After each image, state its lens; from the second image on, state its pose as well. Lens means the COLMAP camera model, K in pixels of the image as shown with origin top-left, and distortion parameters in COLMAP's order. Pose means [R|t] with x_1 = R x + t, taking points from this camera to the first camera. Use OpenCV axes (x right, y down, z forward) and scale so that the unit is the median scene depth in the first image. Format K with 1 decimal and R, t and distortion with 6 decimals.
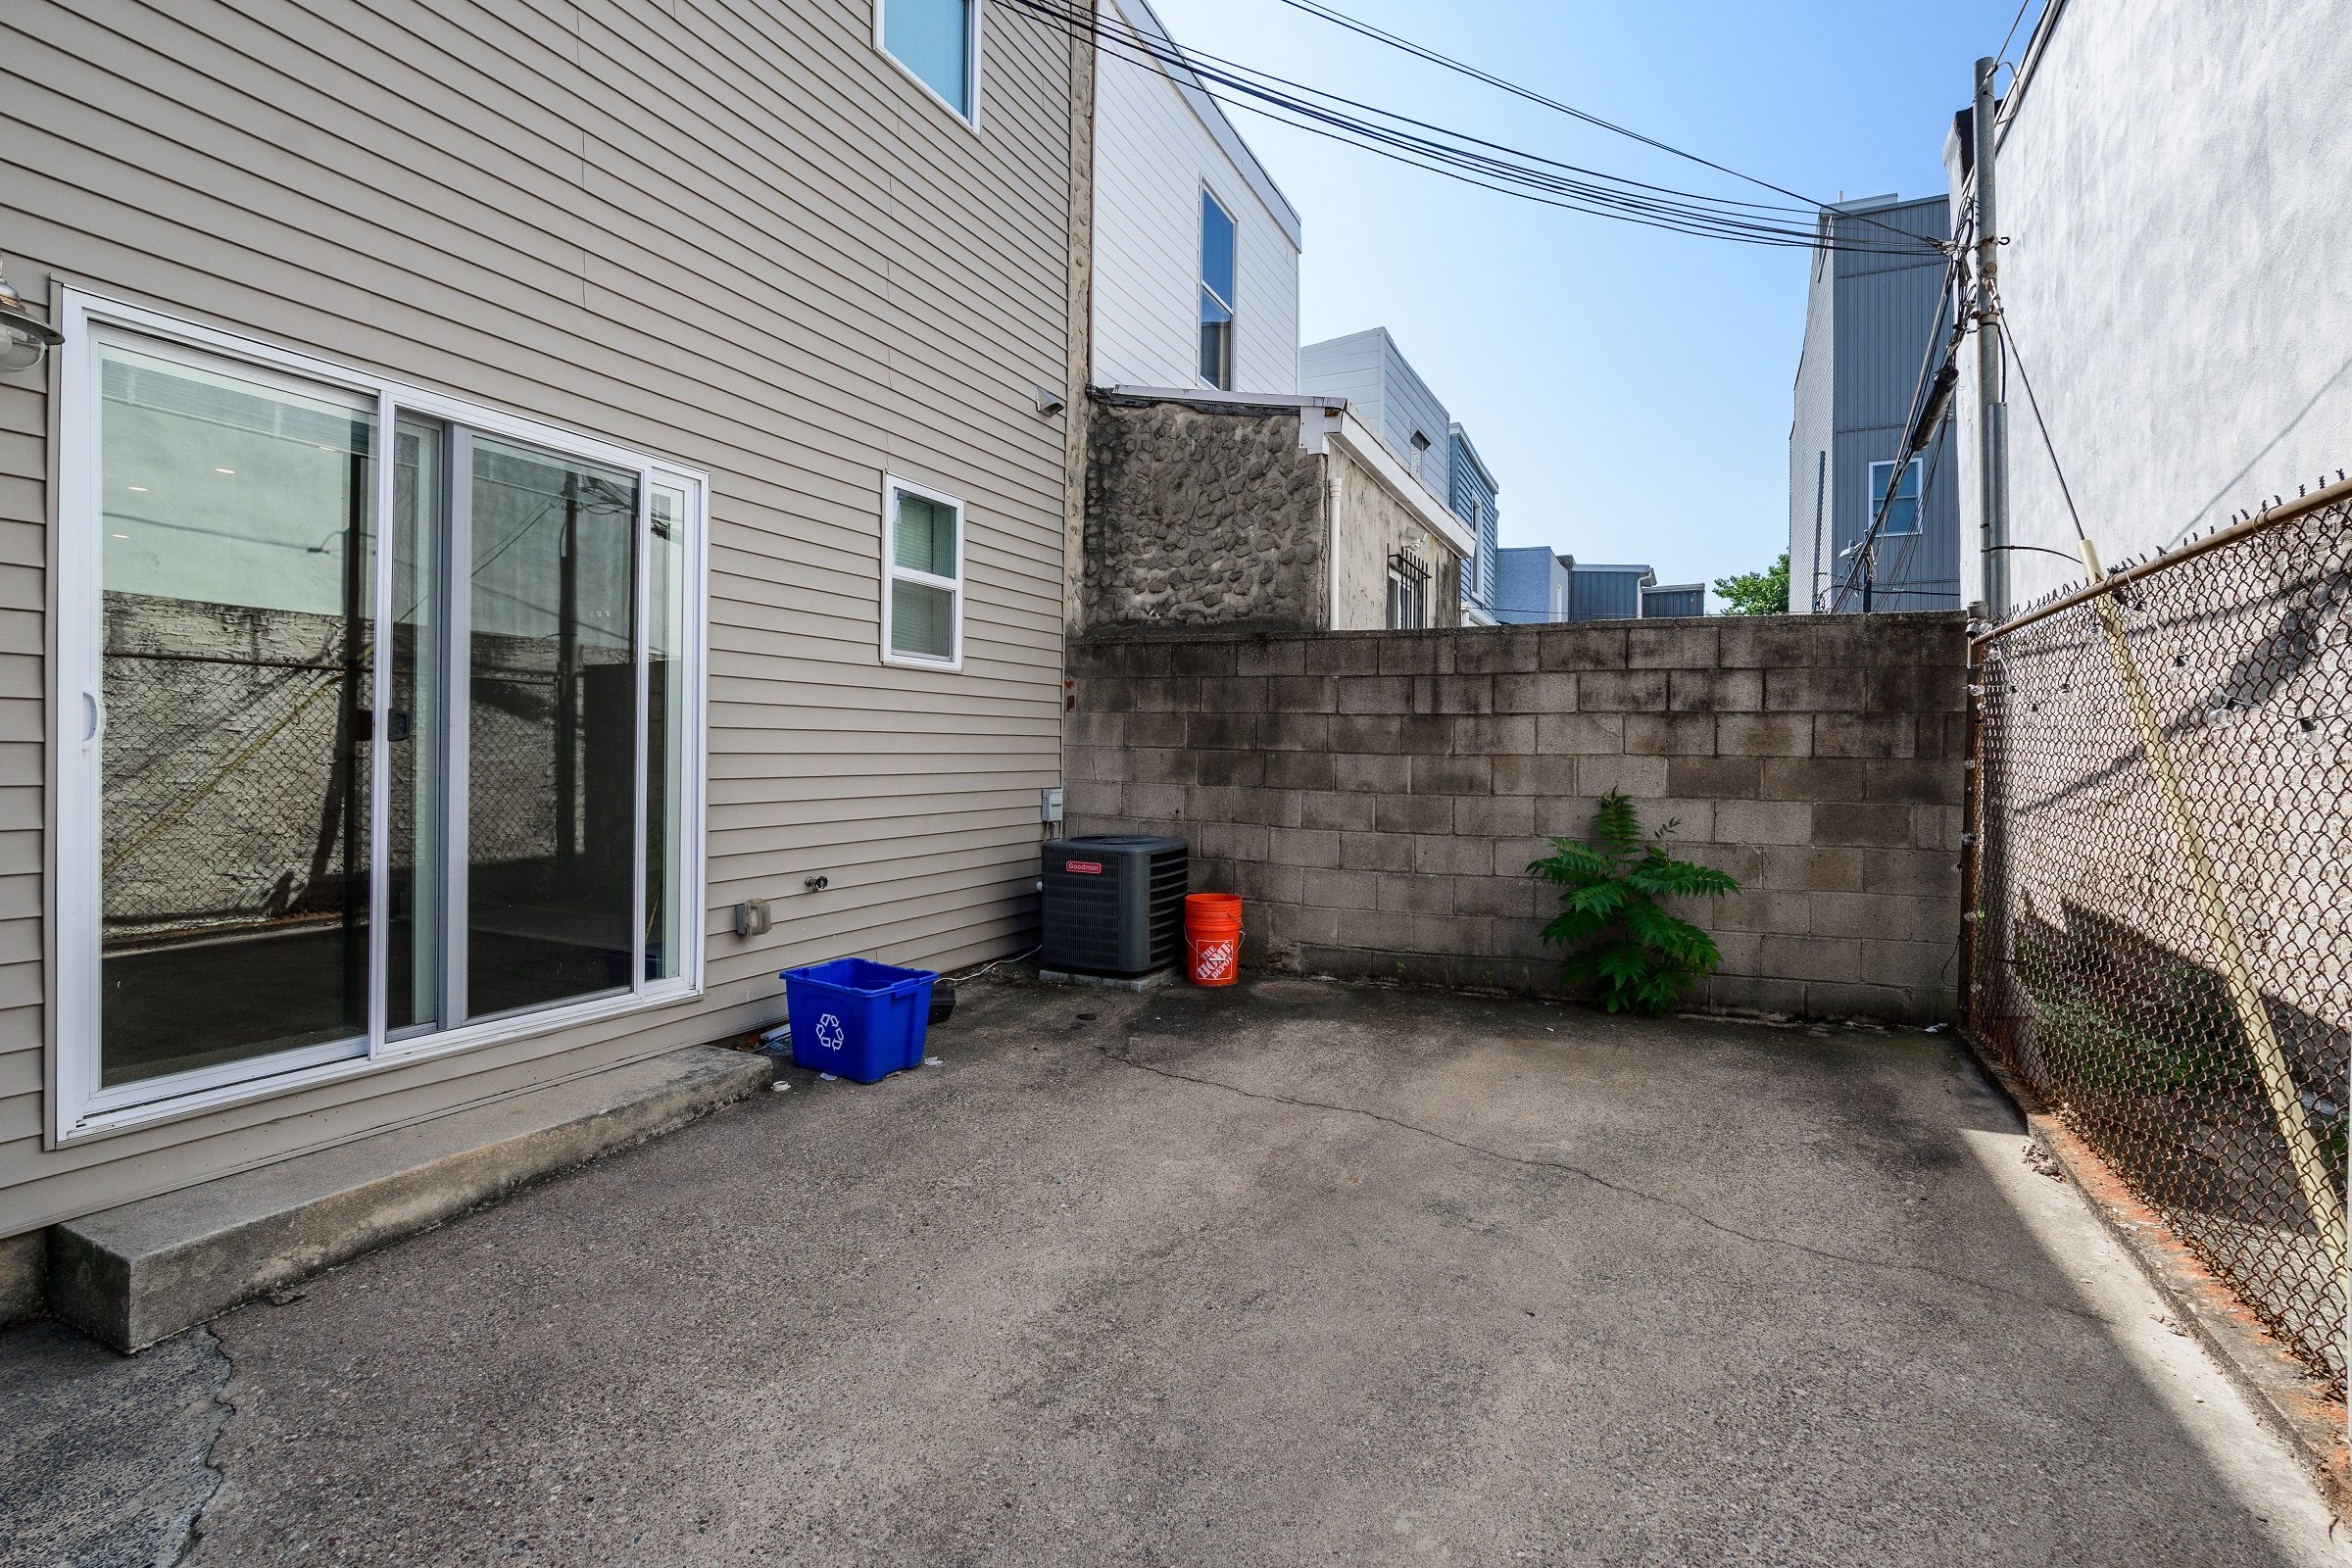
lens RADIAL K [[1075.3, 0, 1198.1], [0, 1075.3, 753.5], [0, 0, 1]] dist [-0.014444, 0.004154]
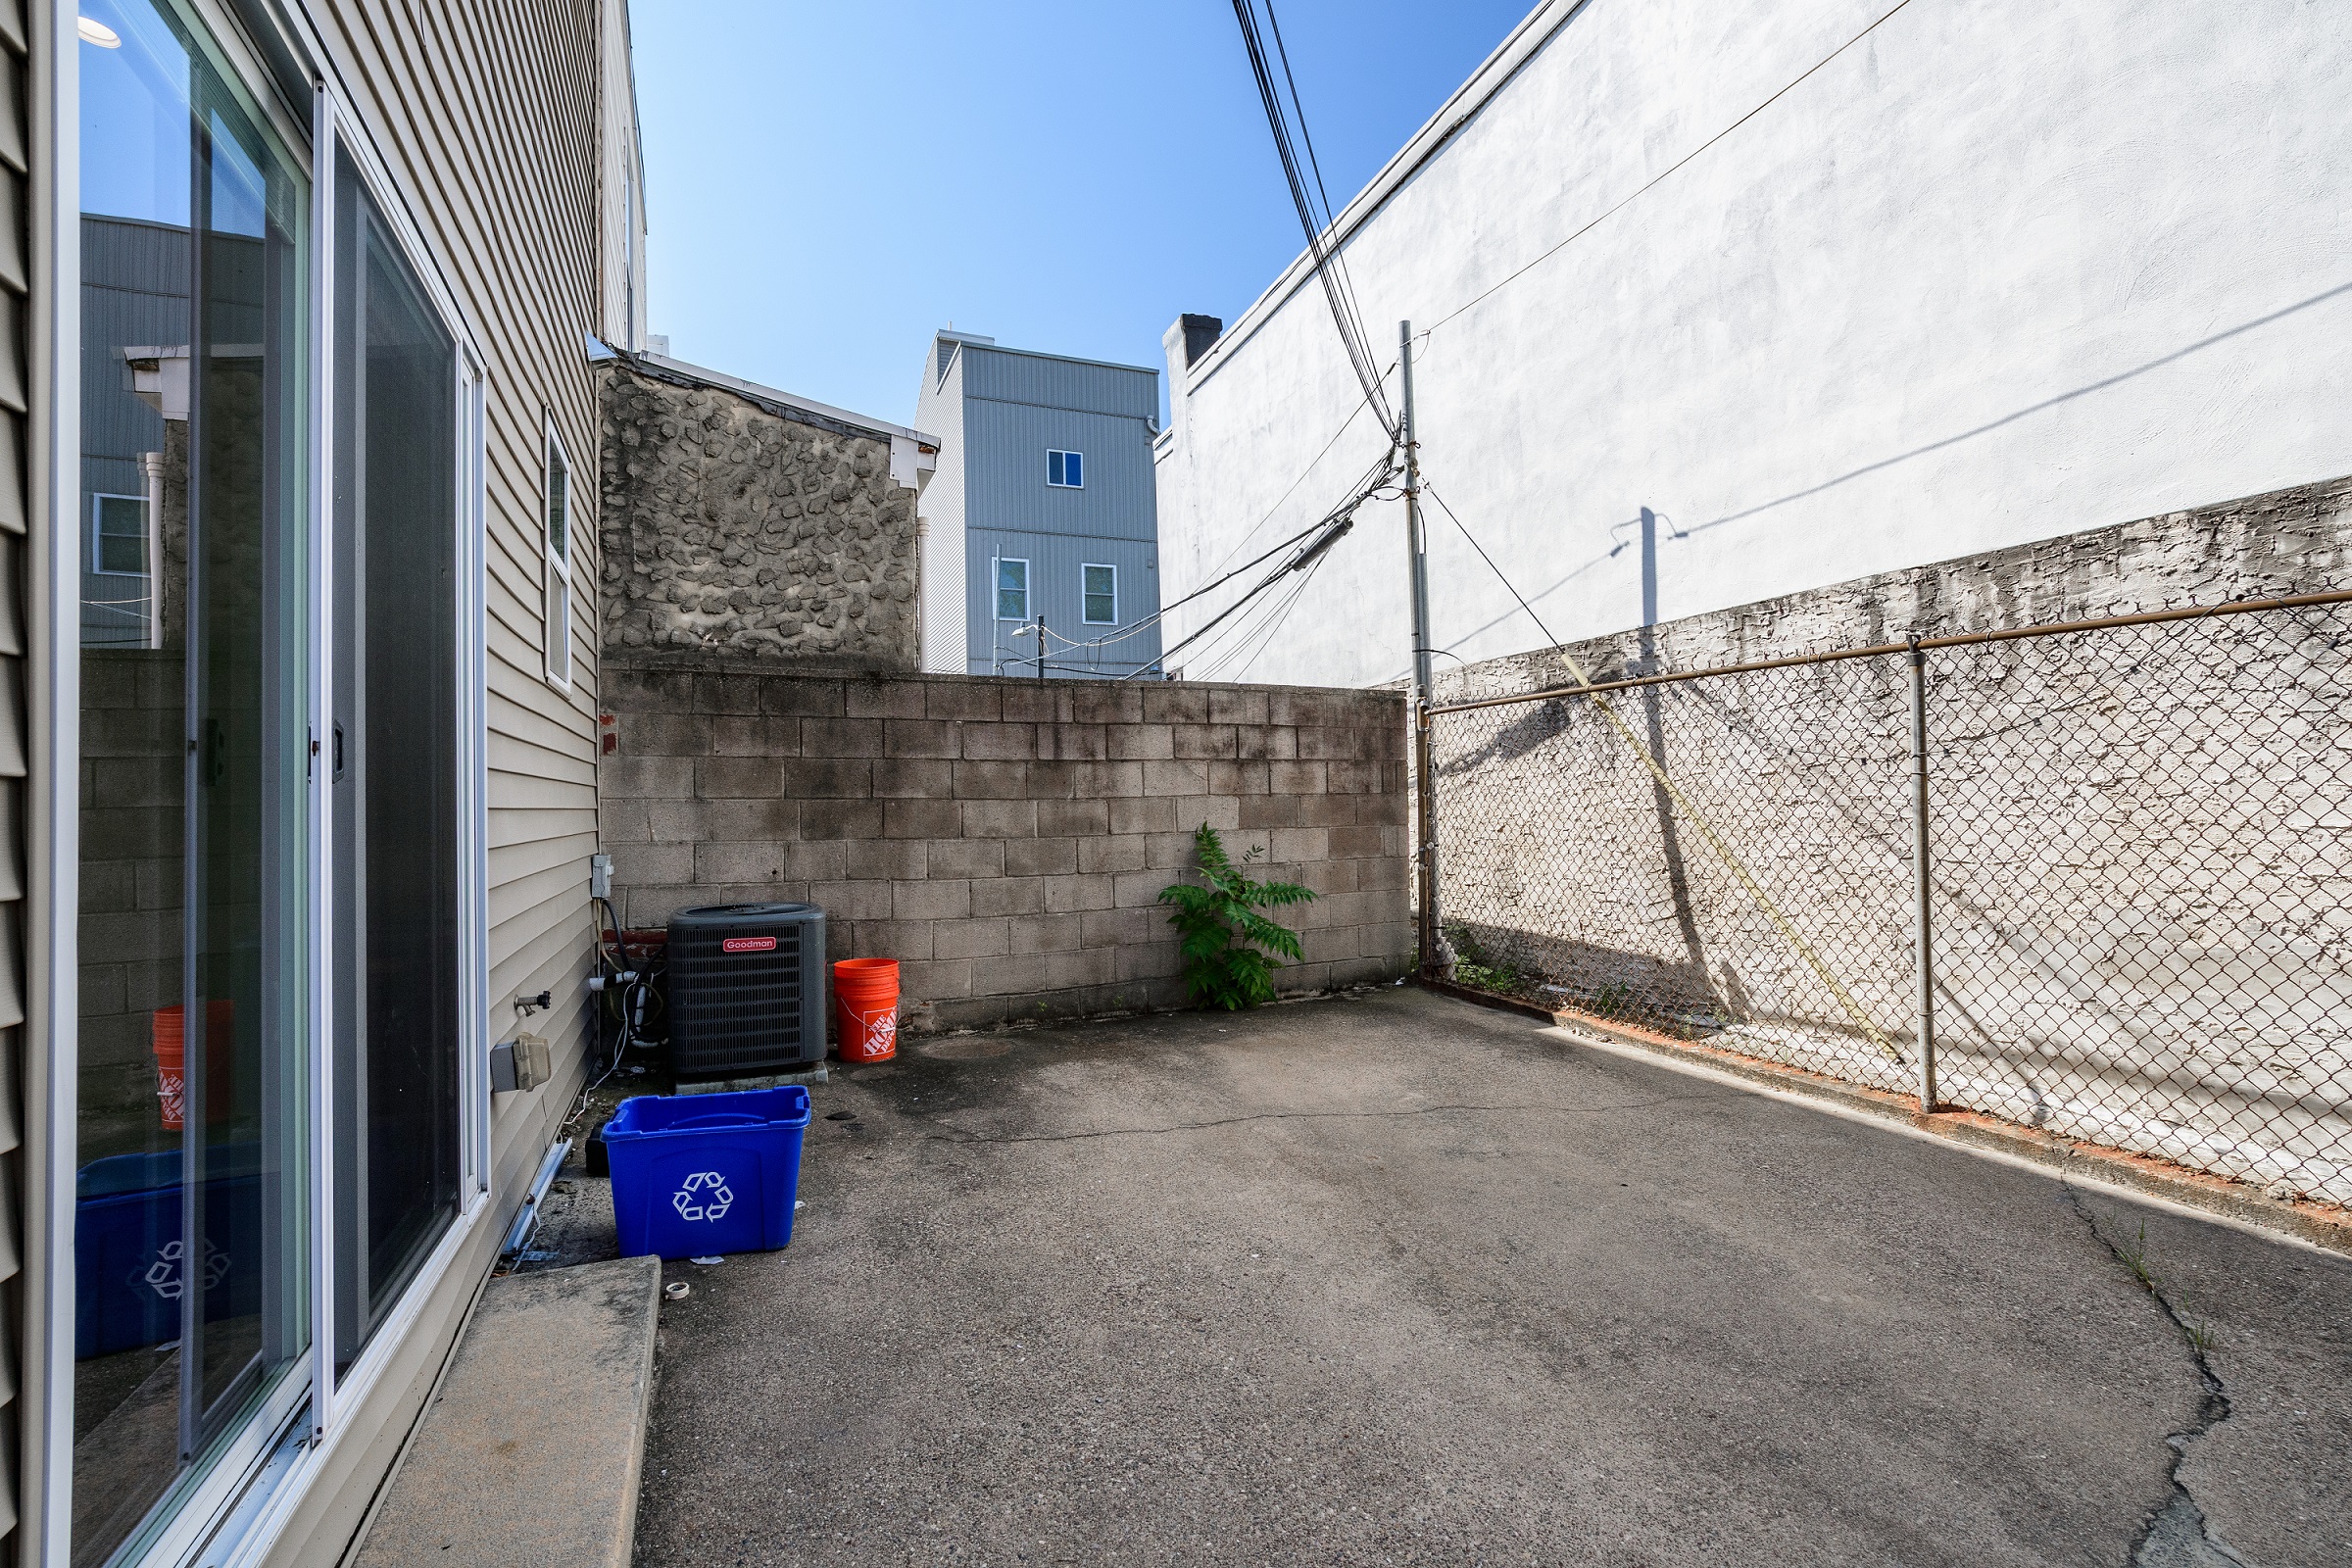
lens RADIAL K [[1075.3, 0, 1172.8], [0, 1075.3, 776.4], [0, 0, 1]] dist [-0.014444, 0.004154]
pose [[0.671339, -0.002889, 0.741145, -0.568186], [0.025530, 0.999489, -0.019230, 0.002660], [-0.740711, 0.031832, 0.671070, 0.247070]]
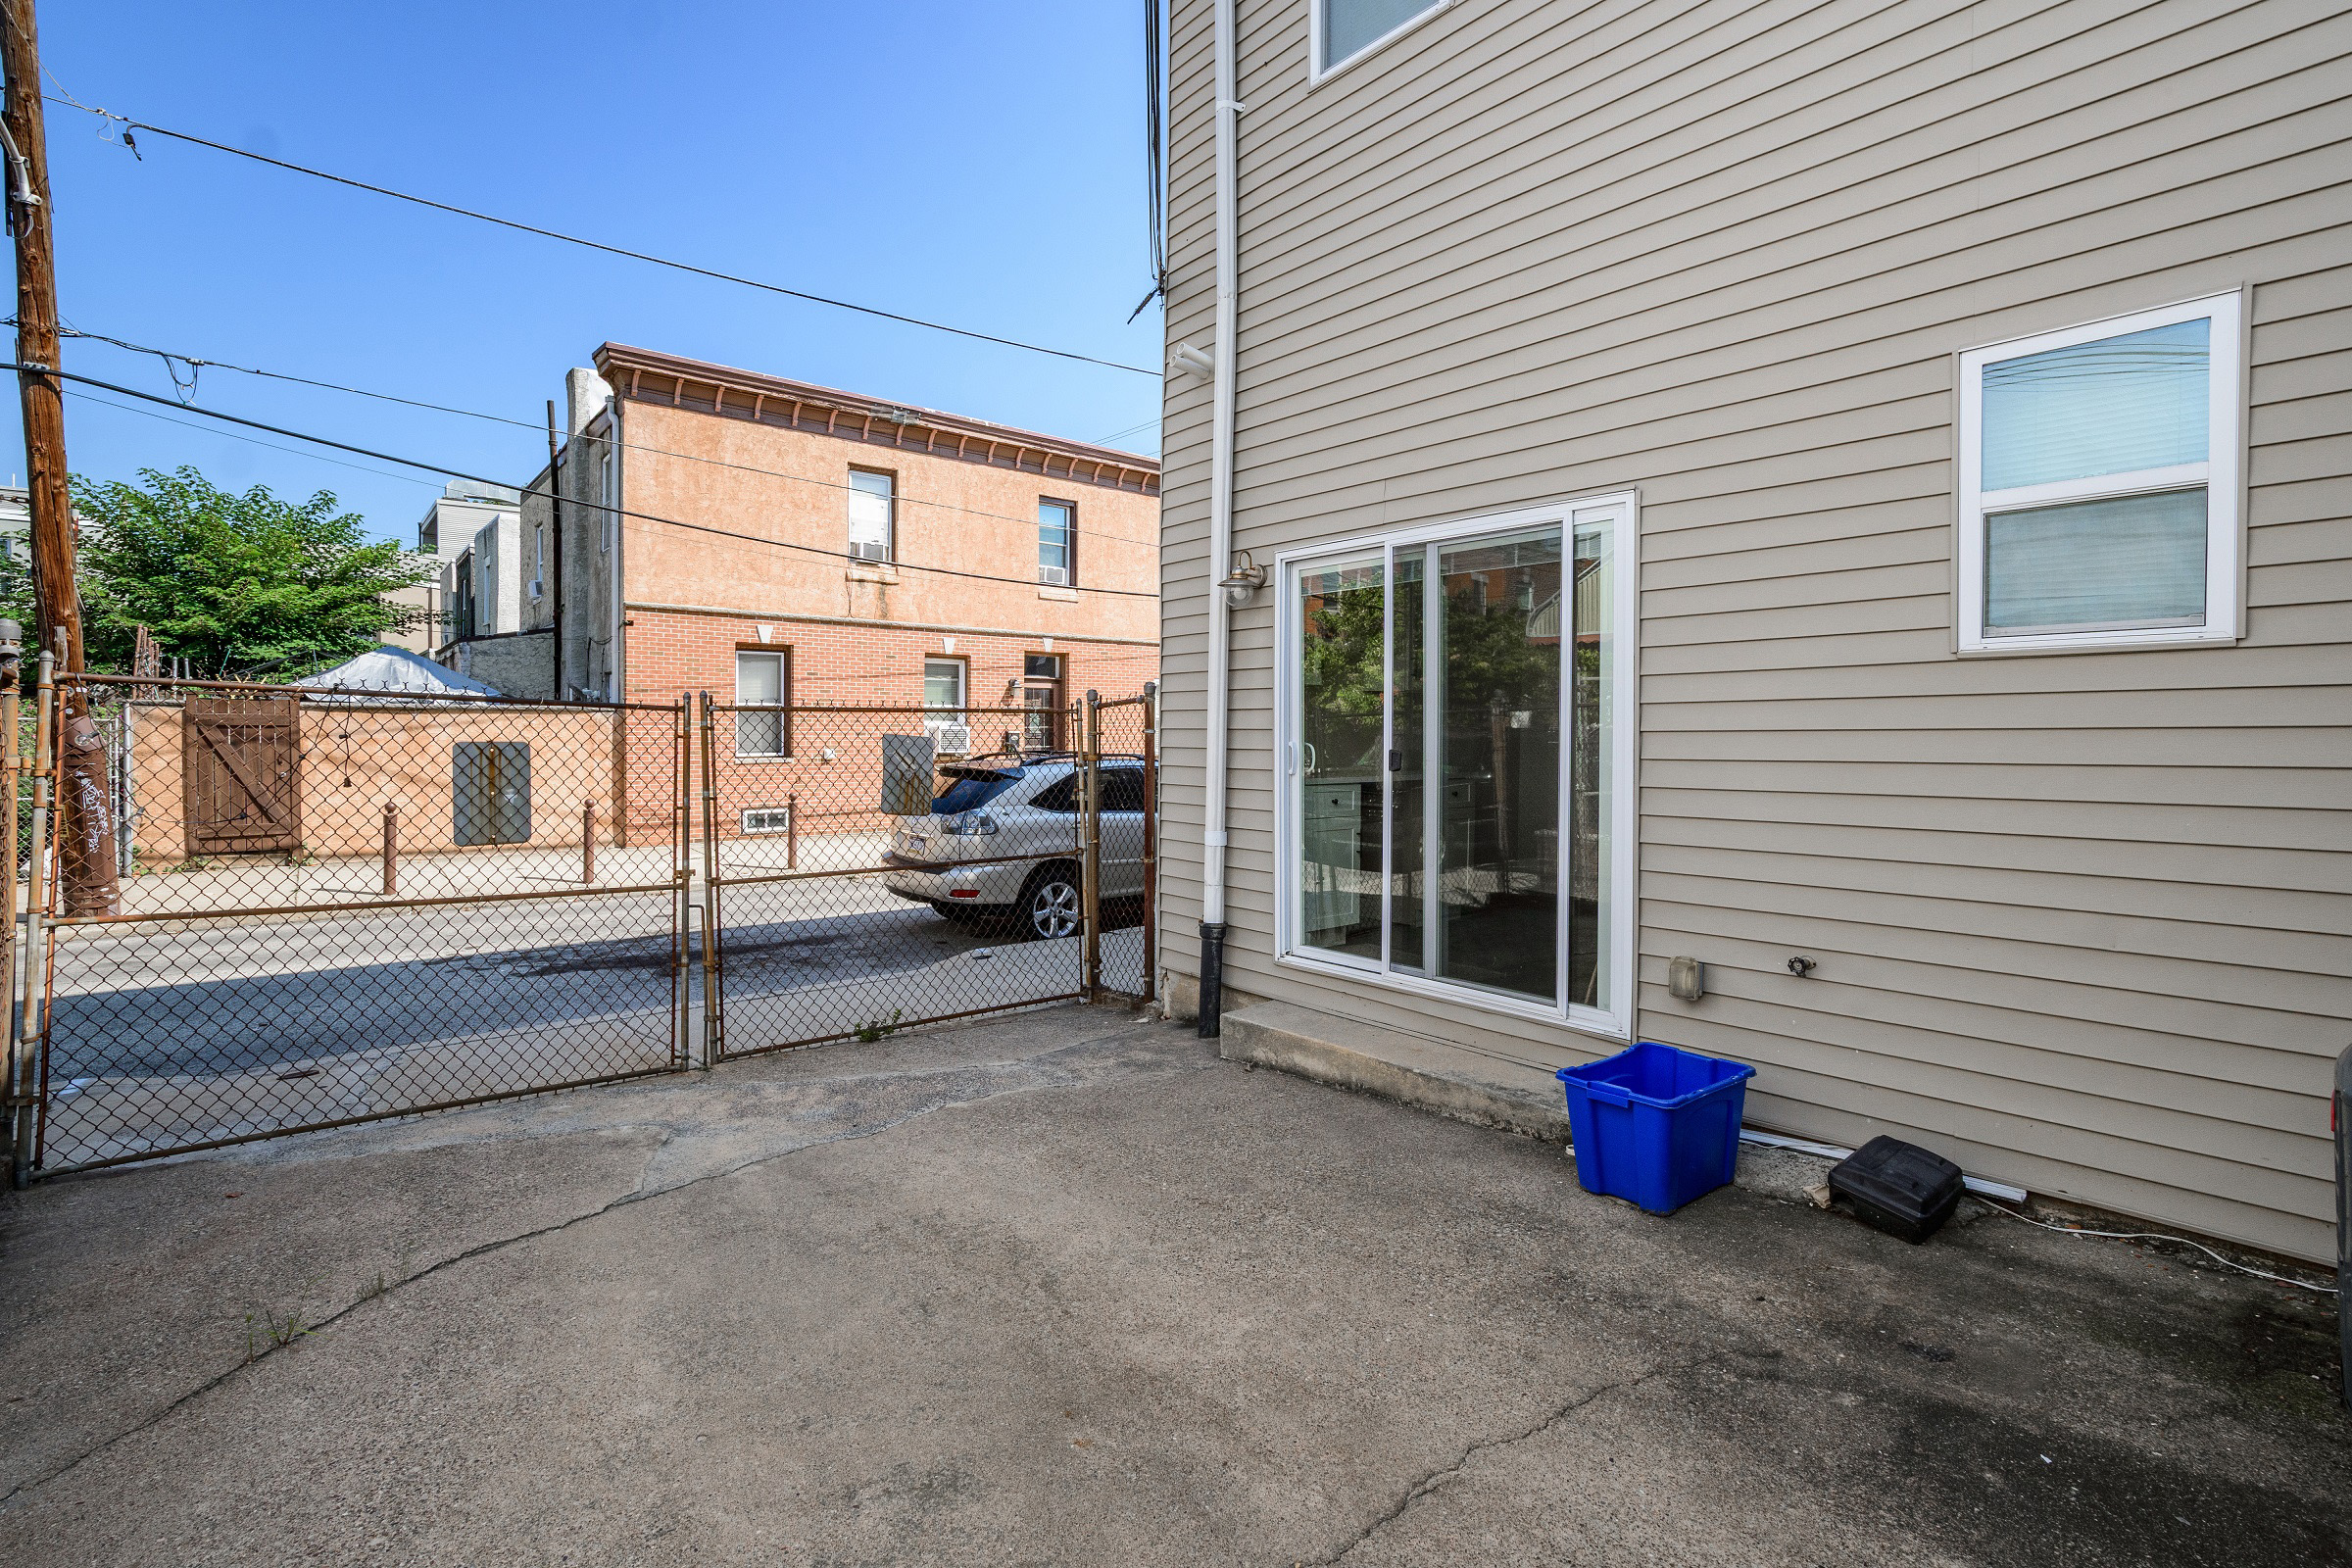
lens RADIAL K [[1075.3, 0, 1177.2], [0, 1075.3, 747.1], [0, 0, 1]] dist [-0.014444, 0.004154]
pose [[-0.410954, 0.003261, -0.911650, 0.494709], [-0.000427, 0.999993, 0.003769, -0.034110], [0.911656, 0.001938, -0.410950, 0.888535]]
